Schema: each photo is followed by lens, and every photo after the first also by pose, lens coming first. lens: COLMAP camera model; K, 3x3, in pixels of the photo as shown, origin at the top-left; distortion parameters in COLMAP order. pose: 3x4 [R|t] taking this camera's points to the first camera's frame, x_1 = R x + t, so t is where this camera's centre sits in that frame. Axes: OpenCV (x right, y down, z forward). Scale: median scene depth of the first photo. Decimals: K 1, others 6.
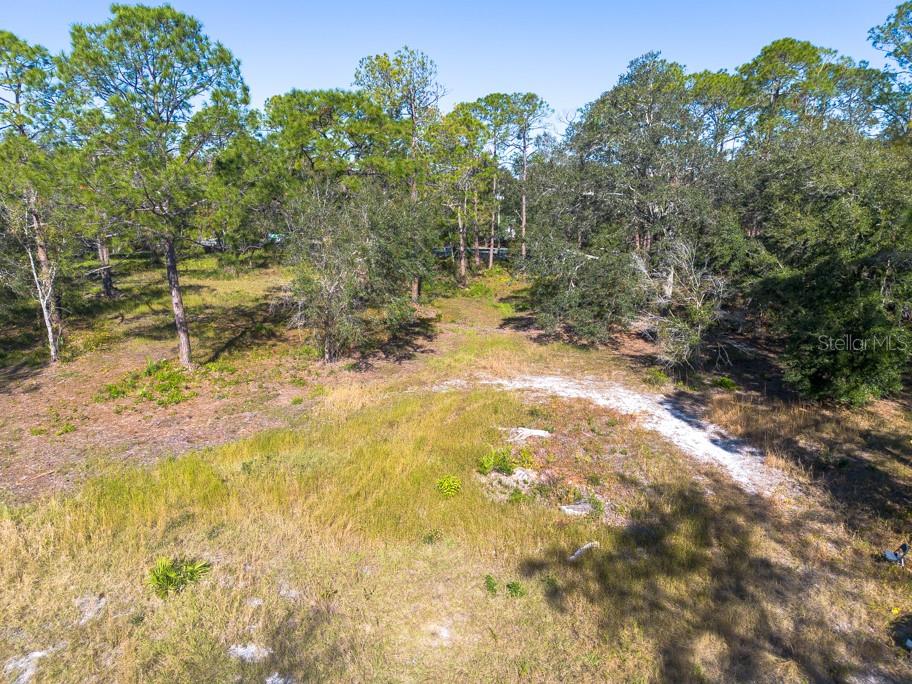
lens RADIAL K [[641.5, 0, 456.0], [0, 641.5, 342.0], [0, 0, 1]] dist [0.056464, -0.056193]
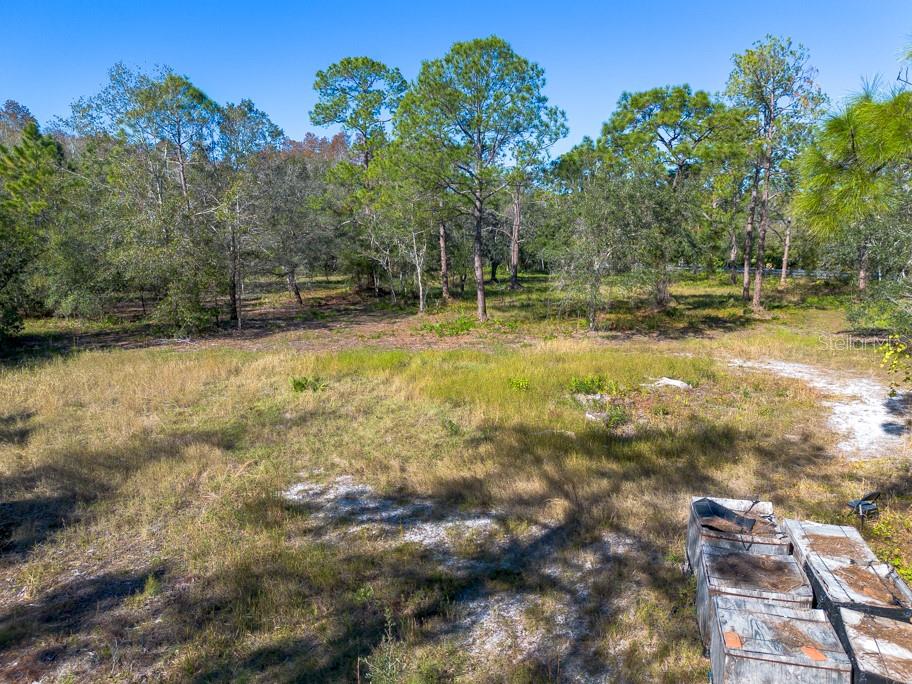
lens RADIAL K [[641.5, 0, 456.0], [0, 641.5, 342.0], [0, 0, 1]] dist [0.056464, -0.056193]
pose [[0.733750, 0.102951, -0.671575, 0.322309], [-0.150138, 0.988586, -0.012489, 0.086792], [0.662624, 0.109992, 0.740832, 0.036790]]
